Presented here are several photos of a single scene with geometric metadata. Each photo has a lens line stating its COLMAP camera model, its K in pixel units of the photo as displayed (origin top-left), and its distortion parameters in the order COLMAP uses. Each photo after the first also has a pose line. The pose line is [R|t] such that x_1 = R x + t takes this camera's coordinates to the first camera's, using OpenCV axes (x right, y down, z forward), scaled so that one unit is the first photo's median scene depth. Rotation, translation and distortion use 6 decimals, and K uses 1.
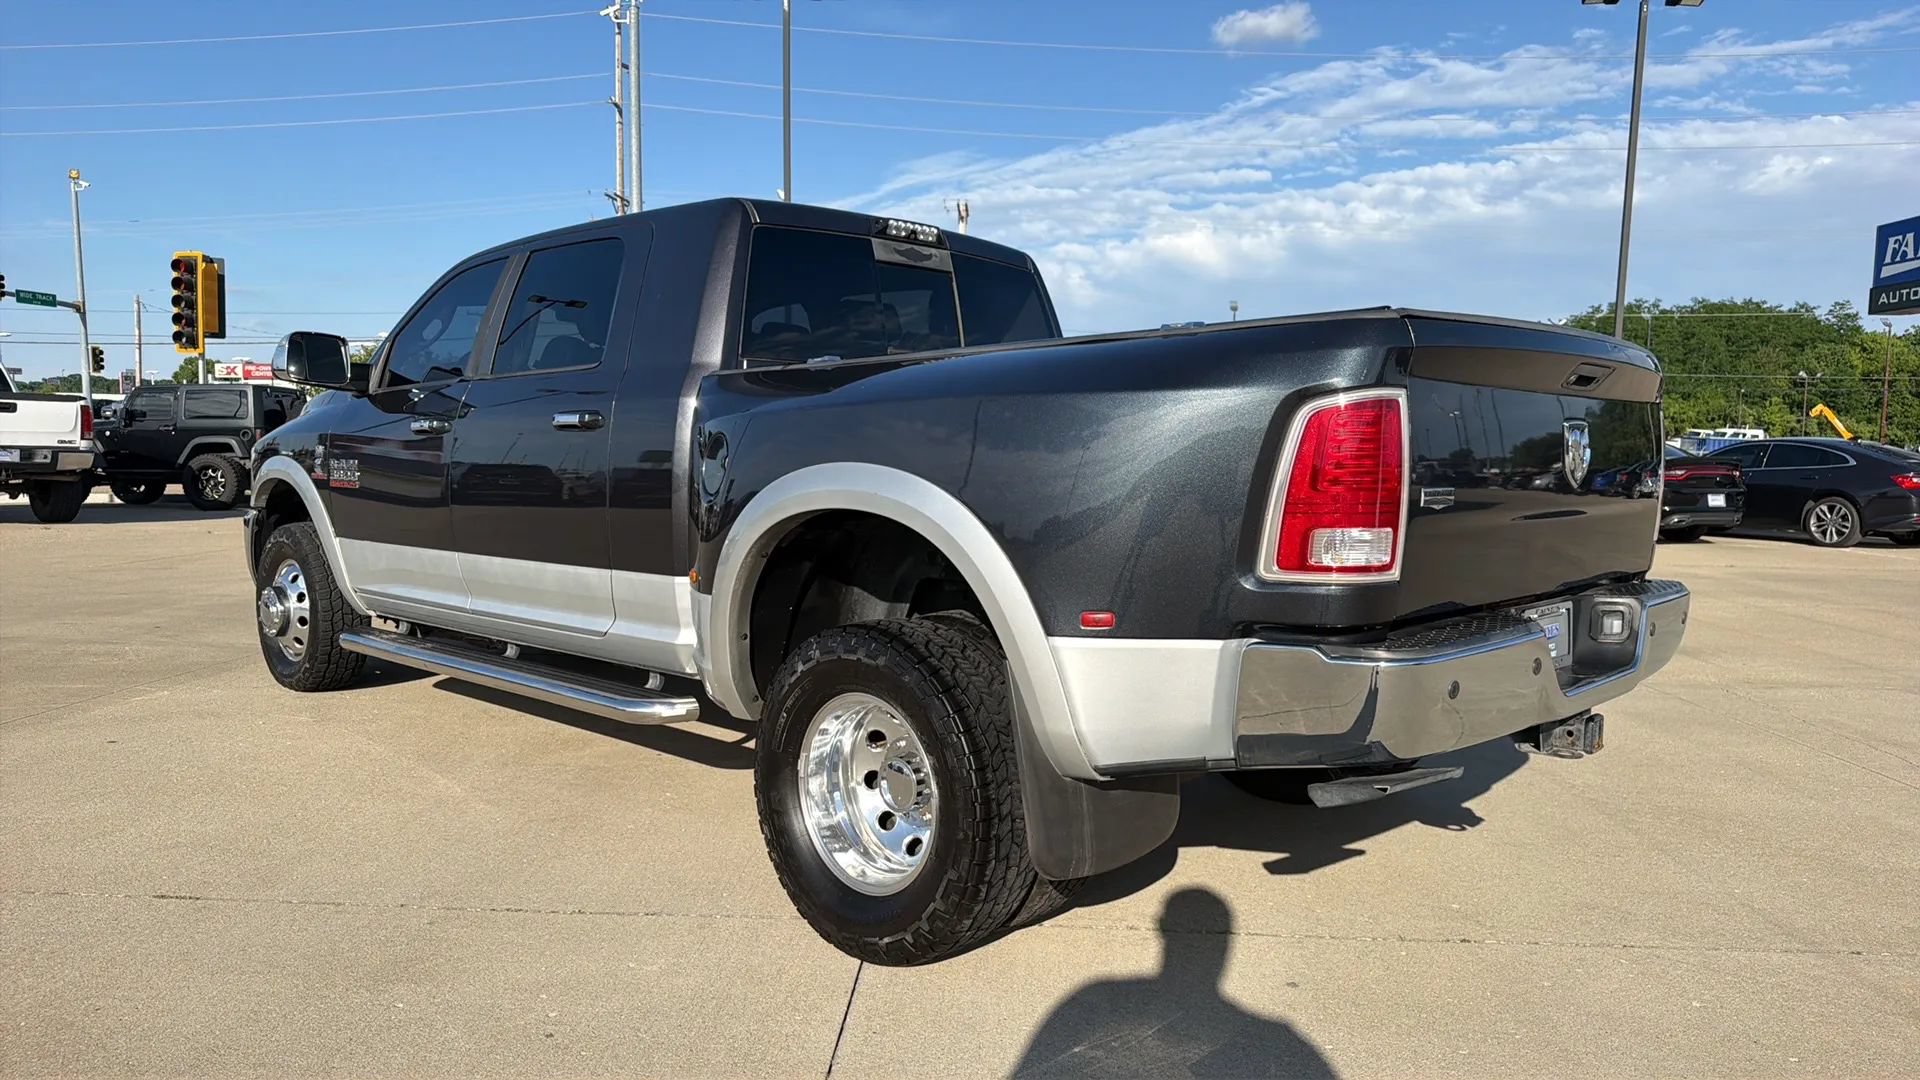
lens RADIAL K [[1302.3, 0, 938.8], [0, 1302.3, 569.7], [0, 0, 1]] dist [0.013280, -0.006926]
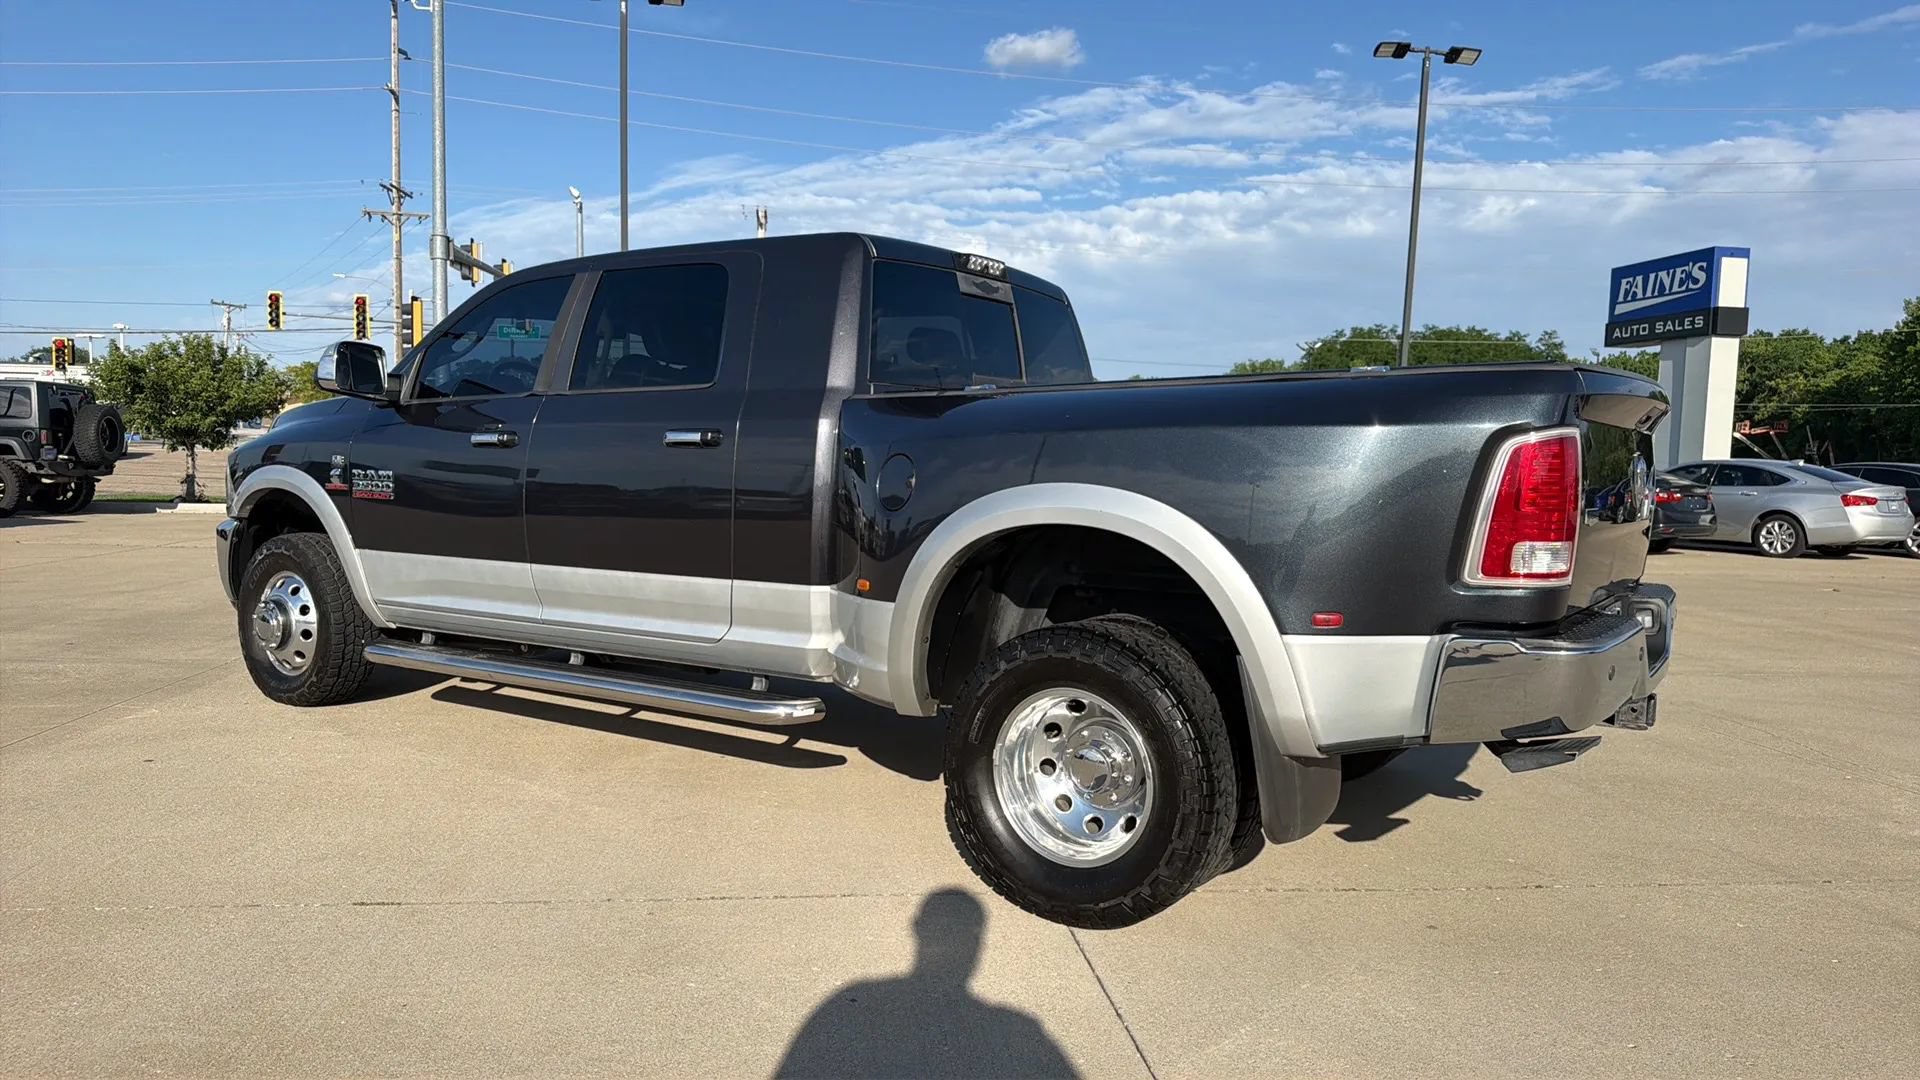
lens RADIAL K [[1284.3, 0, 932.8], [0, 1284.3, 590.3], [0, 0, 1]] dist [0.072808, -0.090381]
pose [[0.986188, -0.007016, 0.165478, -0.193294], [0.005407, 0.999934, 0.010173, -0.000980], [-0.165539, -0.009138, 0.986161, -0.043390]]
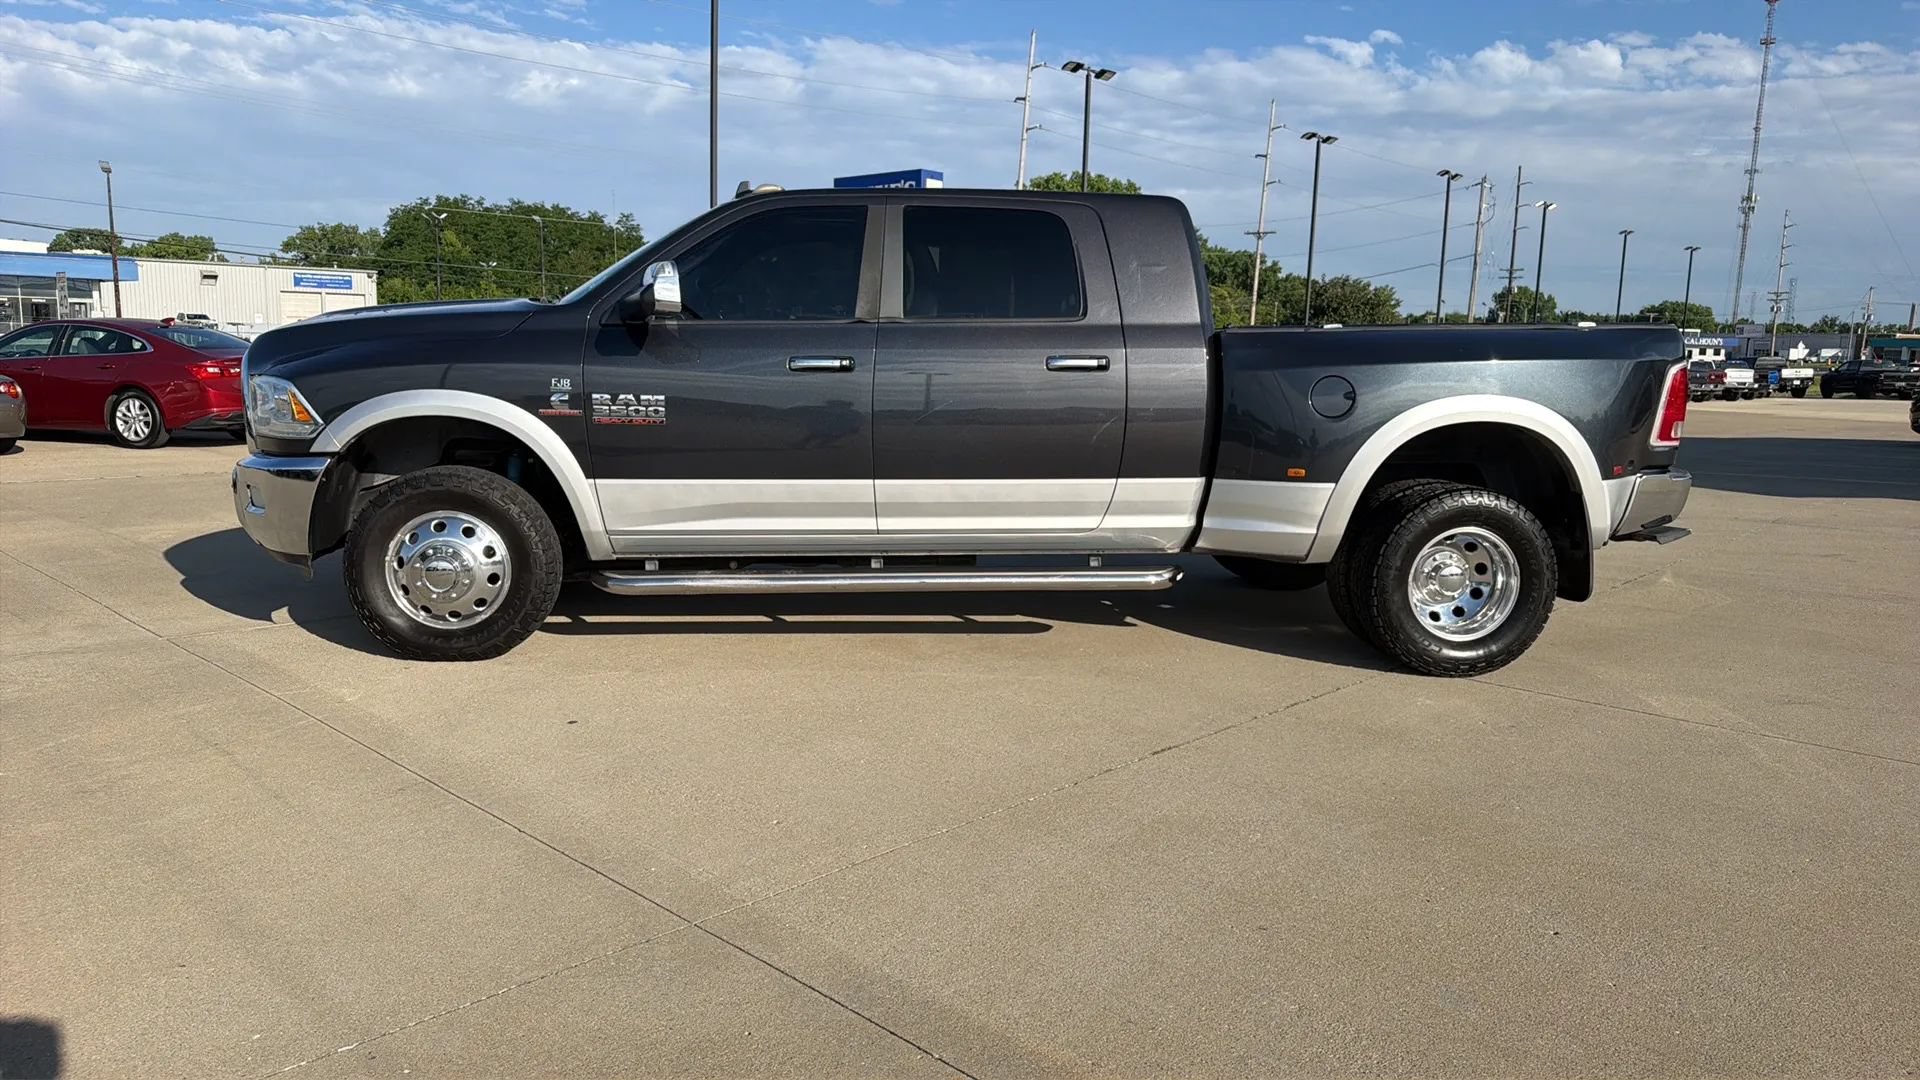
lens RADIAL K [[1305.9, 0, 942.5], [0, 1305.9, 561.0], [0, 0, 1]] dist [0.019419, -0.021588]
pose [[0.653183, -0.120620, 0.747531, -0.995256], [0.062164, 0.992440, 0.105820, -0.049261], [-0.754644, -0.022650, 0.655744, 0.199453]]
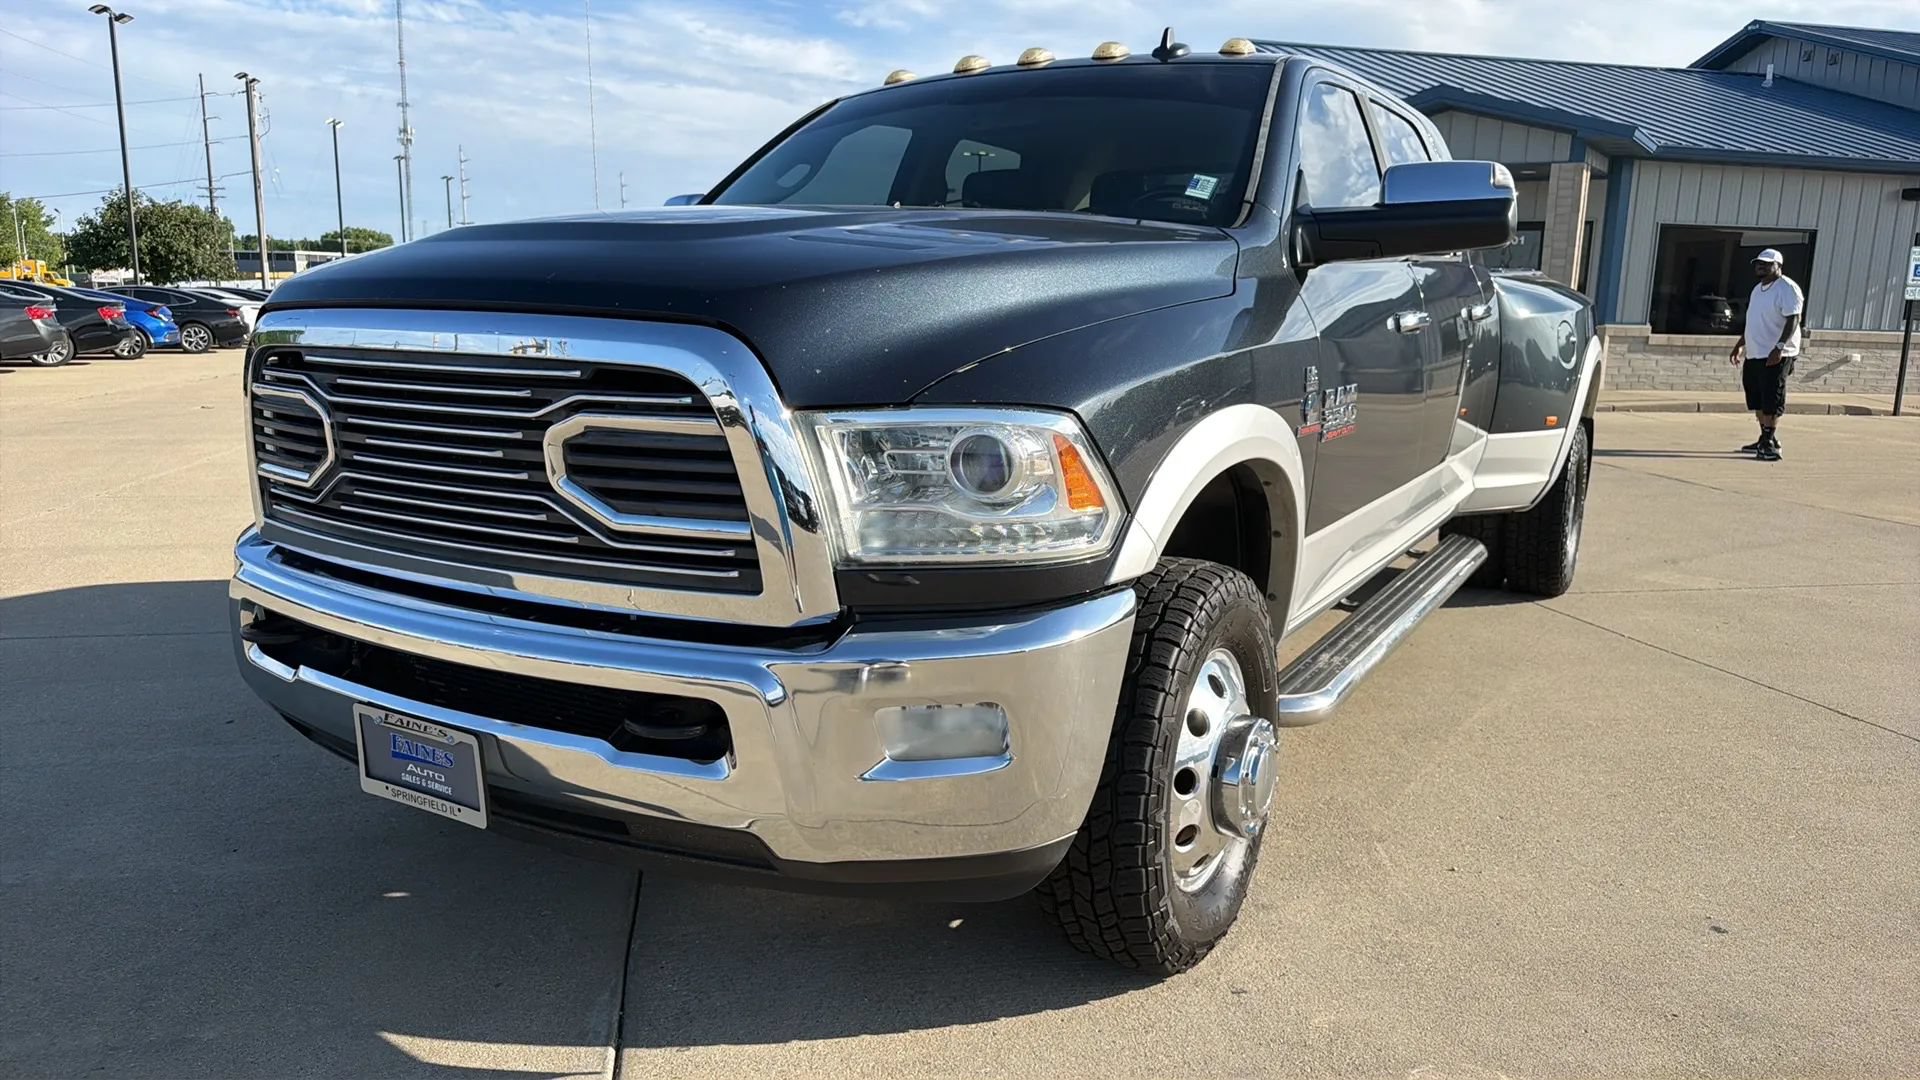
lens RADIAL K [[1316.3, 0, 967.5], [0, 1316.3, 548.0], [0, 0, 1]] dist [0.005180, -0.003438]
pose [[-0.236504, -0.196979, 0.951454, -0.931095], [0.078758, 0.972126, 0.220836, -0.148630], [-0.968433, 0.127164, -0.214398, 1.240719]]
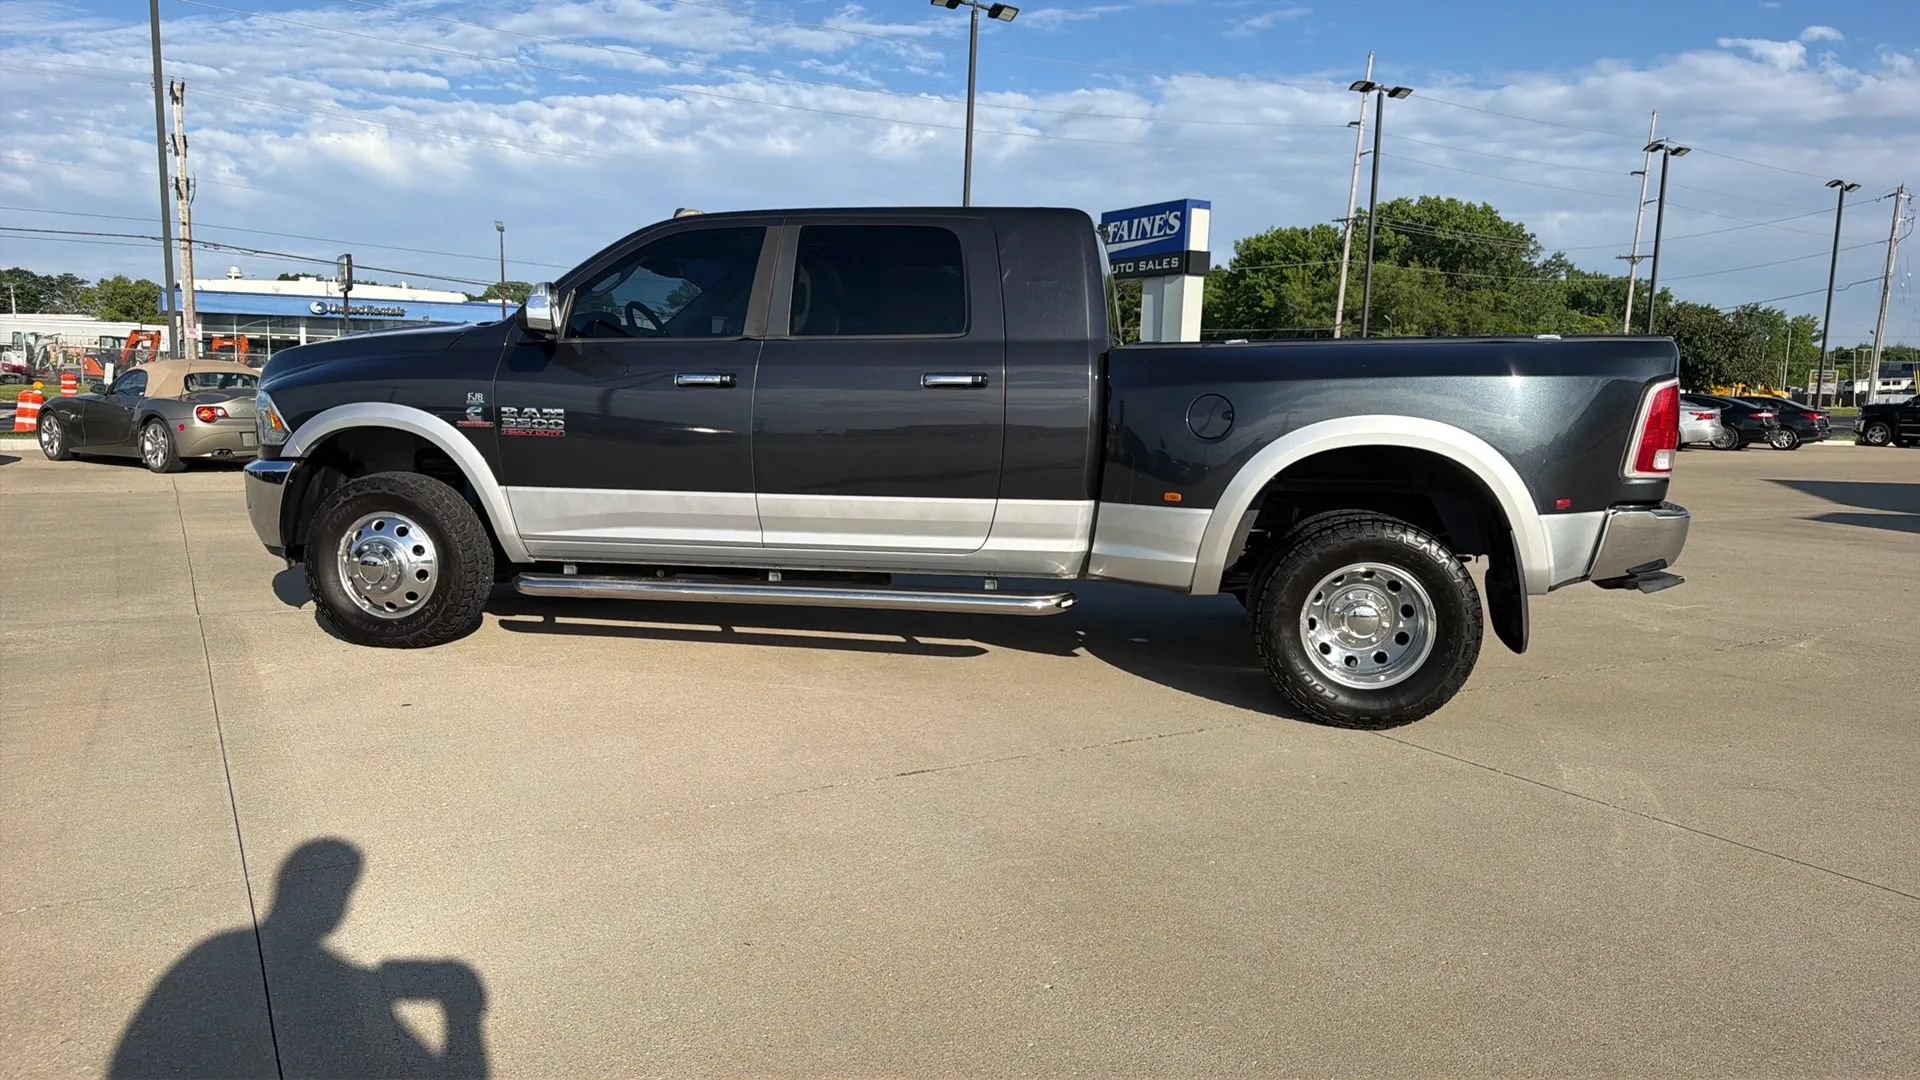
lens RADIAL K [[1299.6, 0, 915.8], [0, 1299.6, 576.9], [0, 0, 1]] dist [0.024910, -0.026668]
pose [[0.835295, -0.077463, 0.544318, -0.742657], [0.043217, 0.996212, 0.075453, -0.016733], [-0.548101, -0.039502, 0.835479, -0.012538]]
